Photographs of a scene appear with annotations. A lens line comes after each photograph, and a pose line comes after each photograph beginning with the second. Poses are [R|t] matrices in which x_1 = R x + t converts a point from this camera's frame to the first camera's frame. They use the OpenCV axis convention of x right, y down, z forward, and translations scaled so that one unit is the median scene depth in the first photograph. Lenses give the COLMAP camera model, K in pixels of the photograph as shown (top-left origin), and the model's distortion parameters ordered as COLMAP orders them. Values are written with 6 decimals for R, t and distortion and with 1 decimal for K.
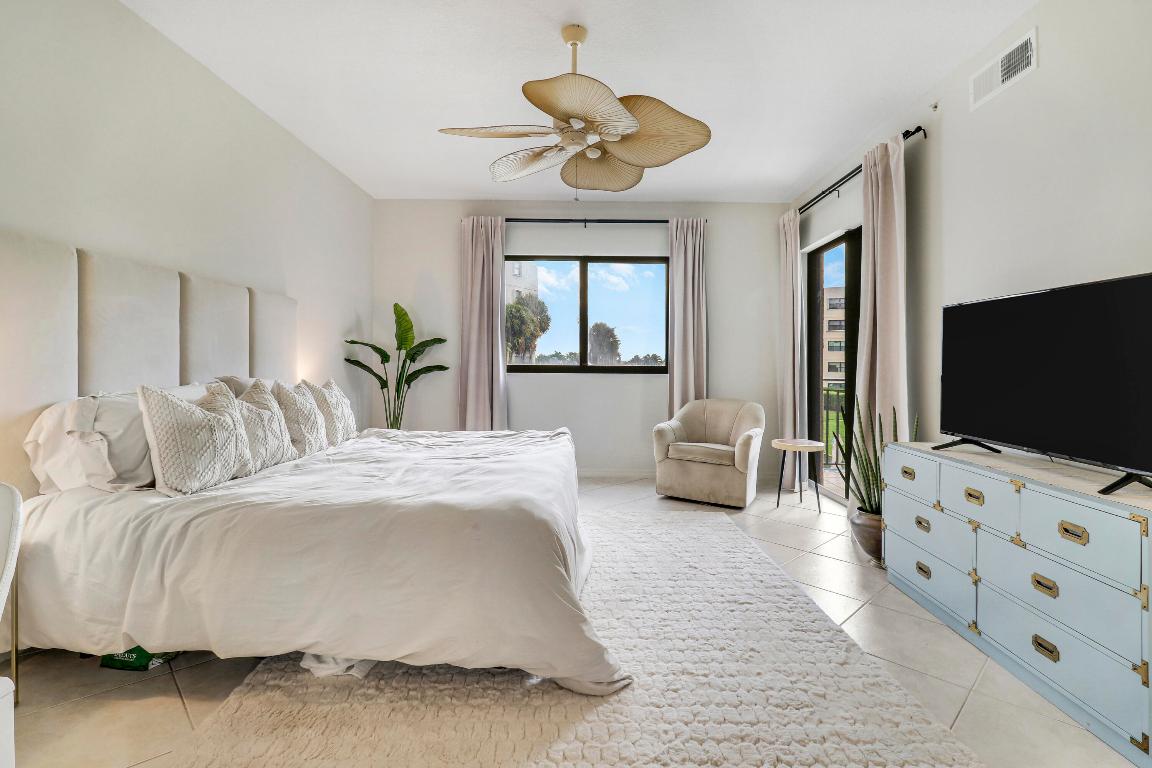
lens RADIAL K [[537.8, 0, 581.2], [0, 537.8, 359.3], [0, 0, 1]] dist [0.001072, -0.012871]
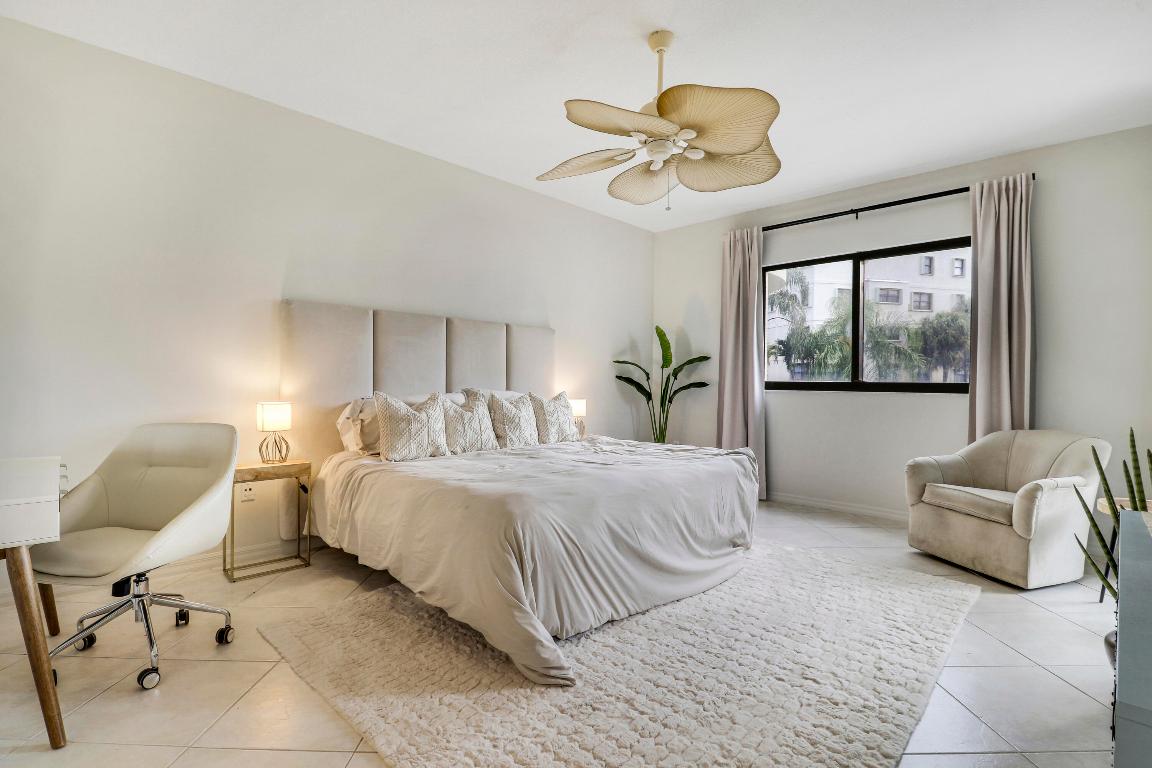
lens RADIAL K [[537.7, 0, 589.2], [0, 537.7, 385.4], [0, 0, 1]] dist [0.001798, -0.012303]
pose [[0.728933, 0.004320, -0.684571, 0.362098], [0.003335, 0.999946, 0.009862, 0.007774], [0.684577, -0.009472, 0.728879, 0.123585]]
